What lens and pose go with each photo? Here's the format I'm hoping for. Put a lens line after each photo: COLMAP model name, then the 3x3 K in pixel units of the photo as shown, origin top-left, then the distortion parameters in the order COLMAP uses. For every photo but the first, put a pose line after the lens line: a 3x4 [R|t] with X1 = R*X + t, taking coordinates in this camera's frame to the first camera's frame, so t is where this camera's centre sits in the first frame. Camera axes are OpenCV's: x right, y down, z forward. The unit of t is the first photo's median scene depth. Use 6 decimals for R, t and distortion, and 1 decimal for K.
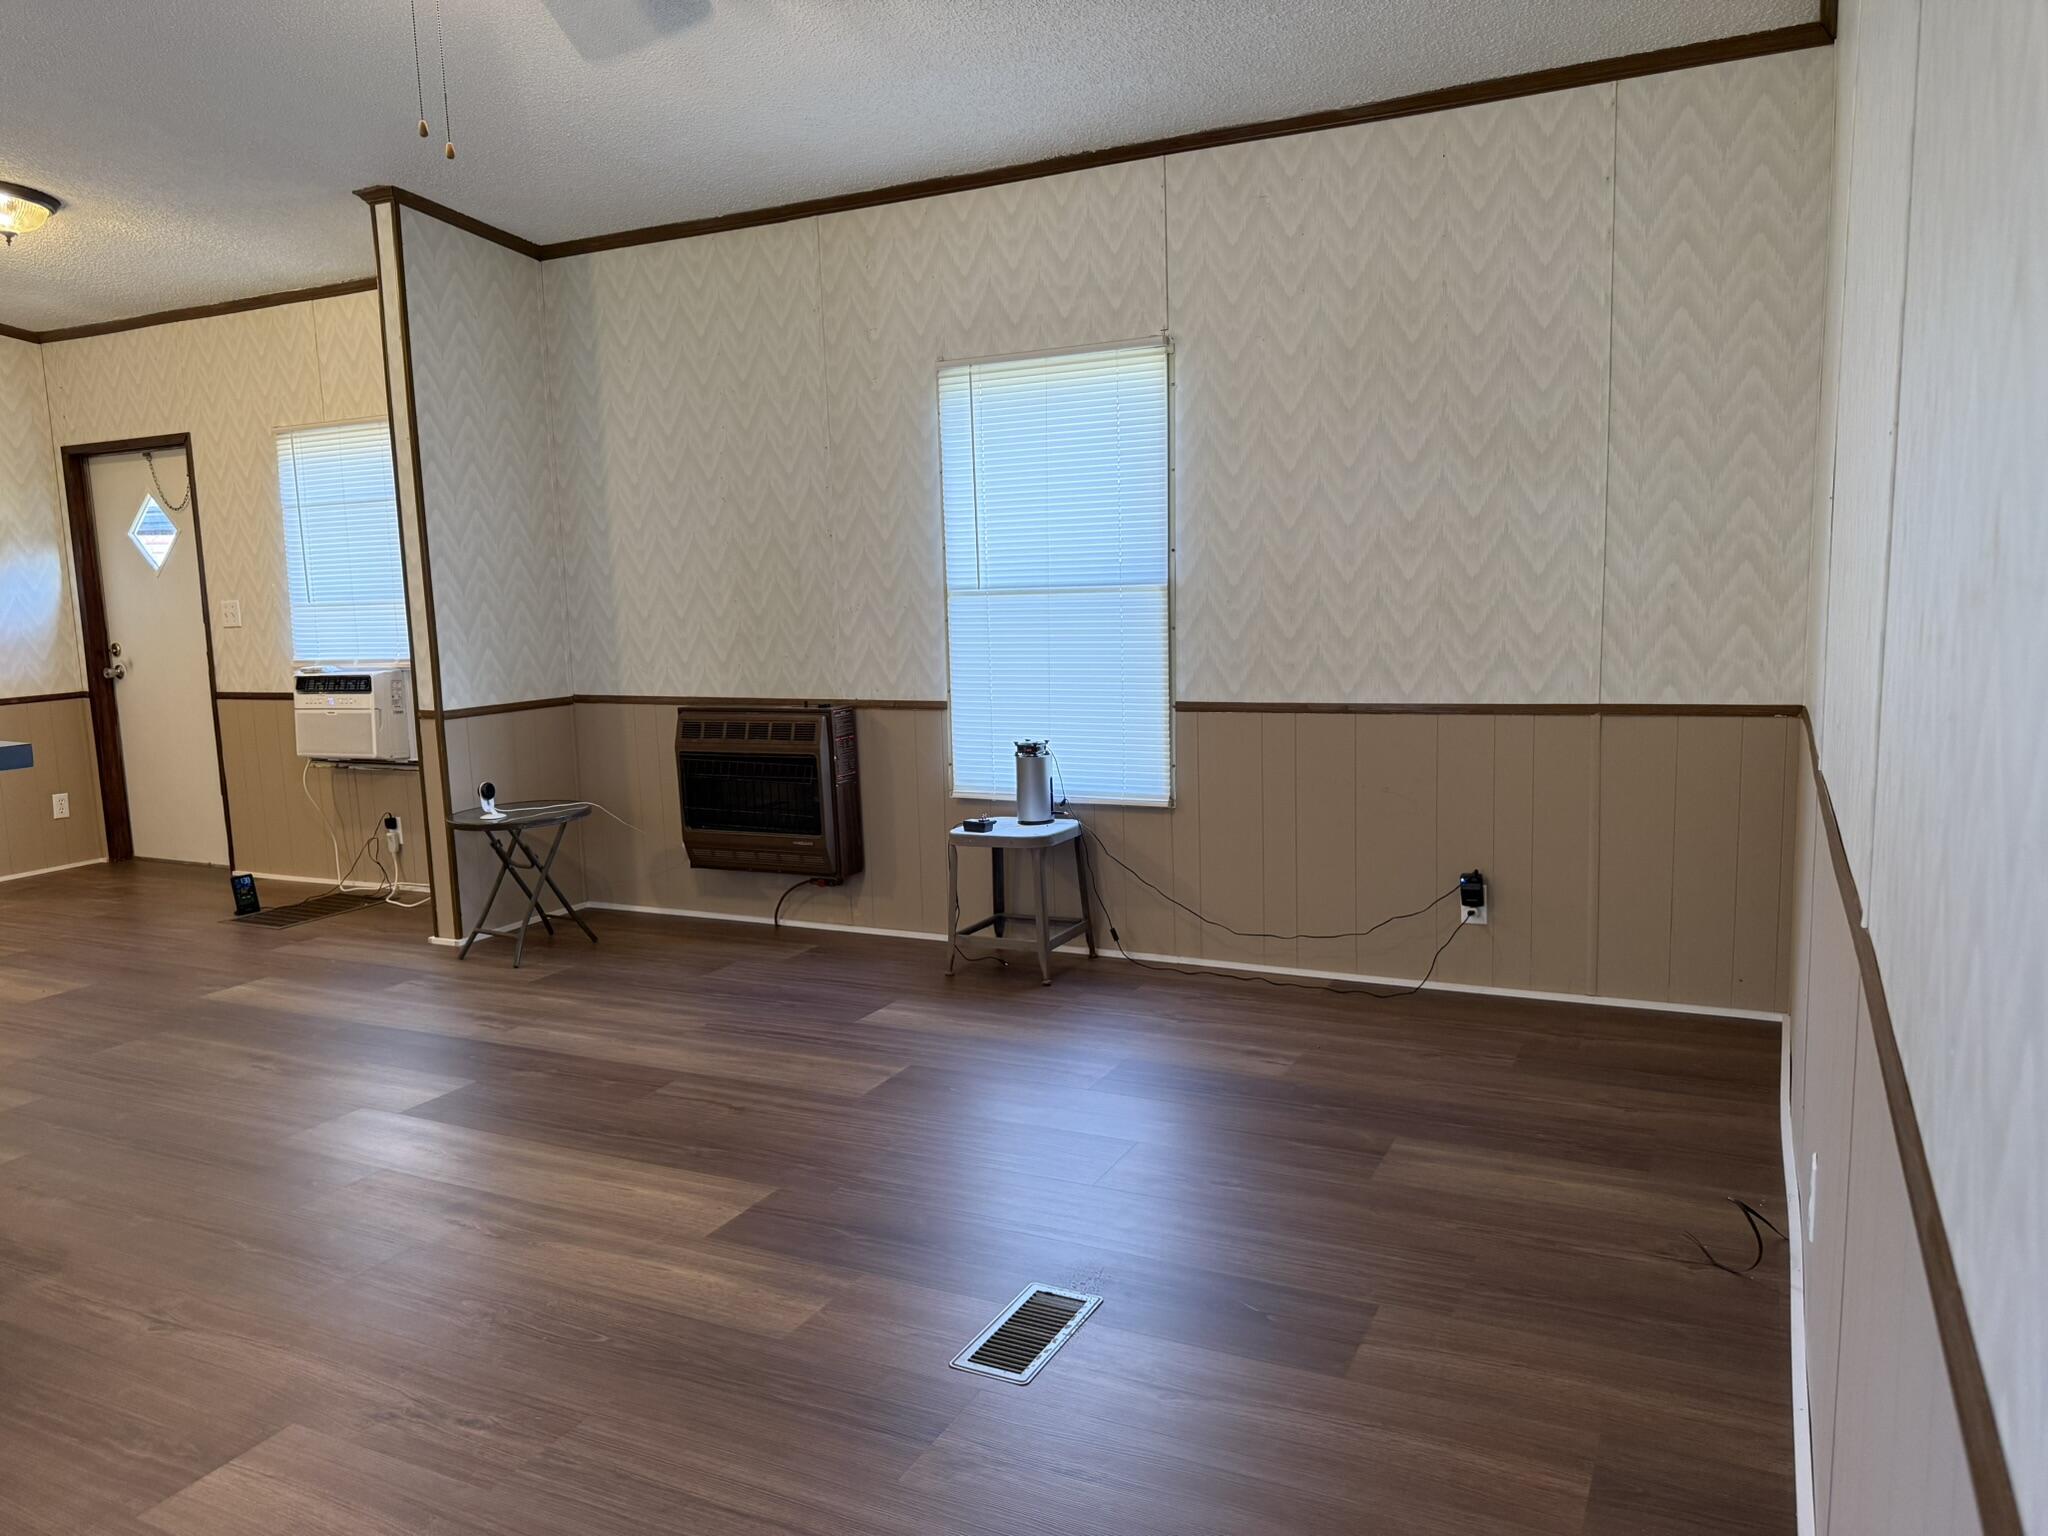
lens RADIAL K [[1437.6, 0, 1034.8], [0, 1437.6, 766.7], [0, 0, 1]] dist [0.067563, -0.090338]
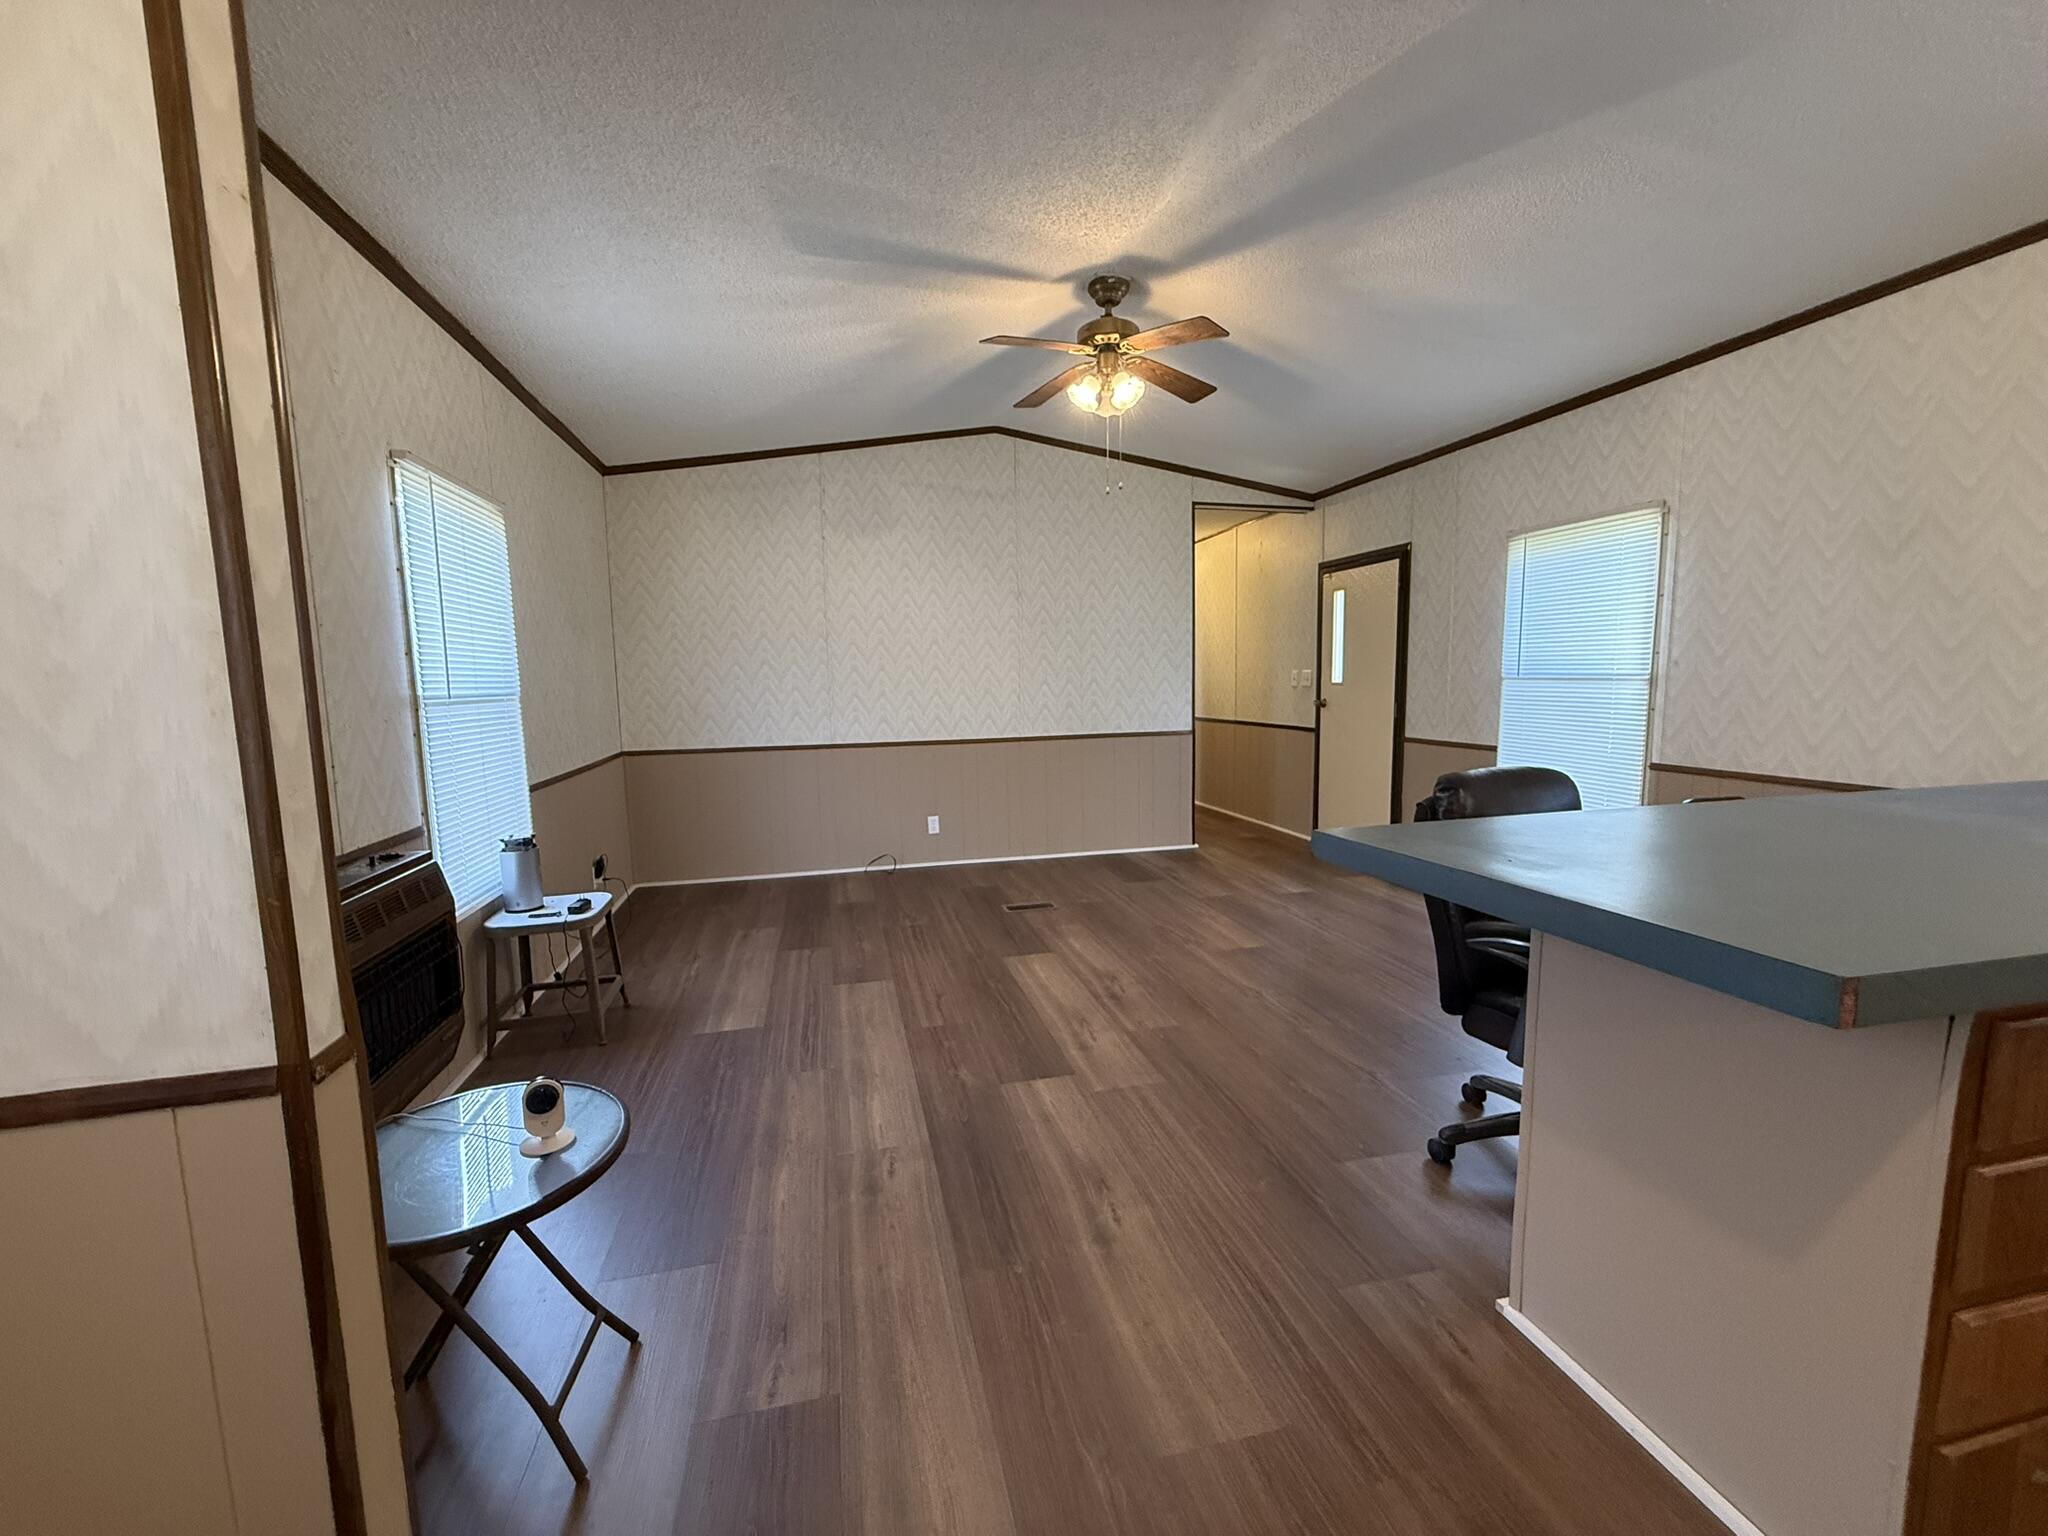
lens RADIAL K [[814.0, 0, 1024.0], [0, 814.0, 768.0], [0, 0, 1]] dist [0.000622, 0.000023]
pose [[-0.636678, -0.041298, 0.770023, -0.828682], [0.144750, 0.974414, 0.171944, -0.136974], [-0.757423, 0.220934, -0.614410, 1.232569]]
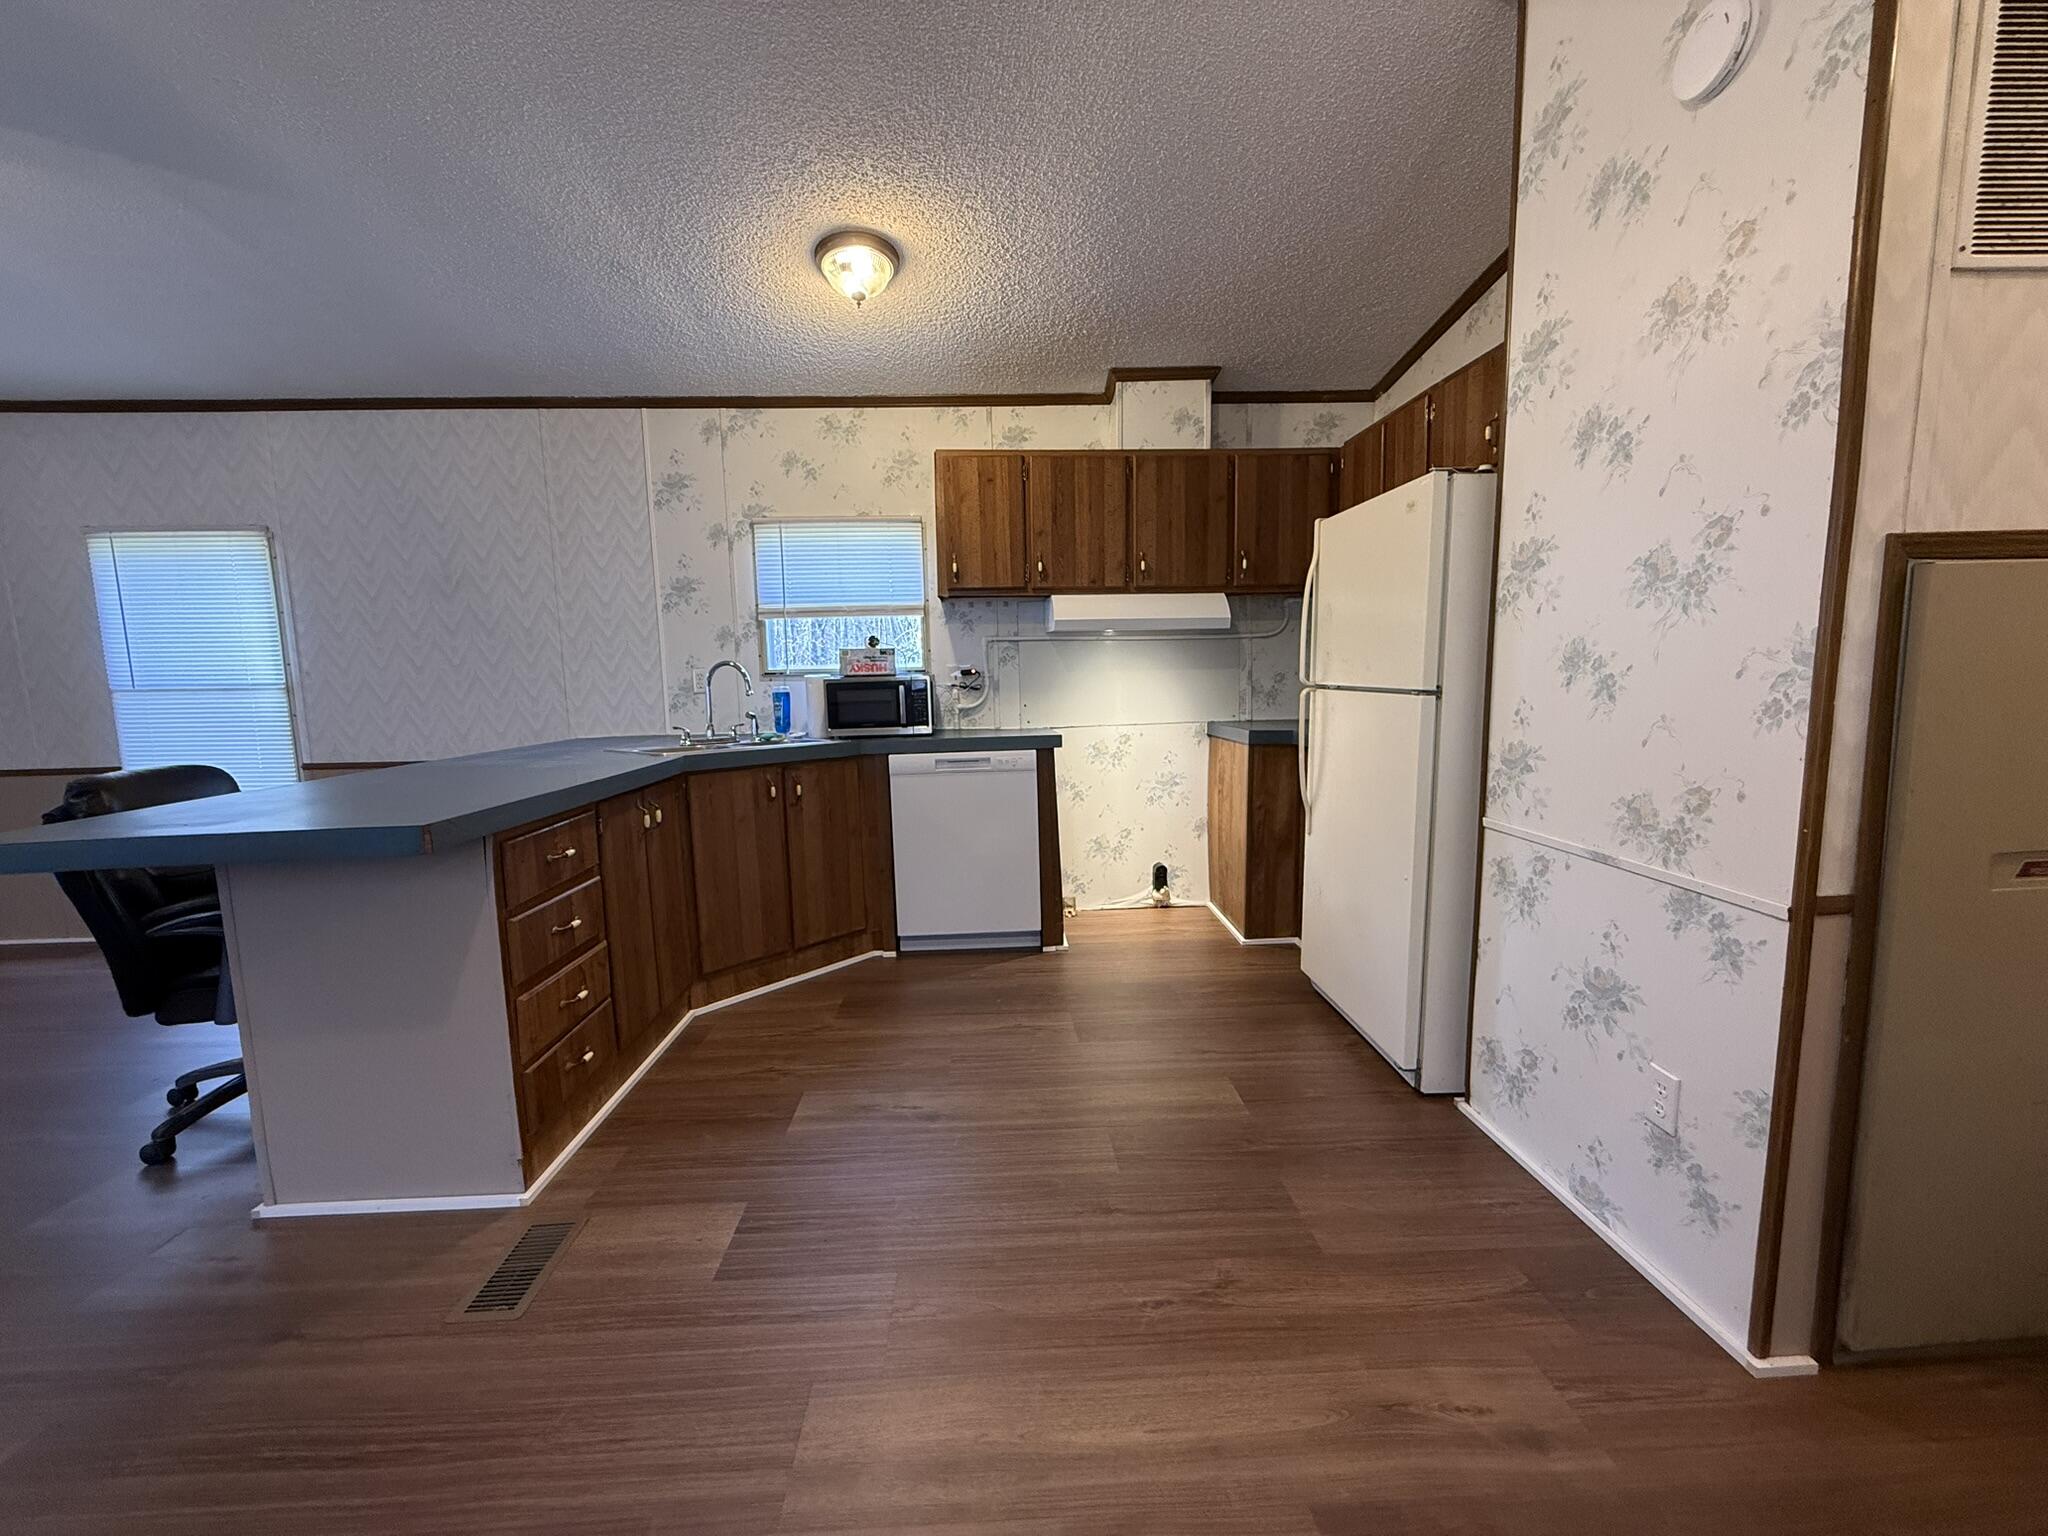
lens RADIAL K [[811.5, 0, 1025.5], [0, 811.5, 770.2], [0, 0, 1]] dist [0.001735, -0.002682]
pose [[-0.871838, 0.111916, -0.476837, -0.876992], [-0.016748, 0.966164, 0.257386, -0.150526], [0.489508, 0.232385, -0.840464, 1.435785]]
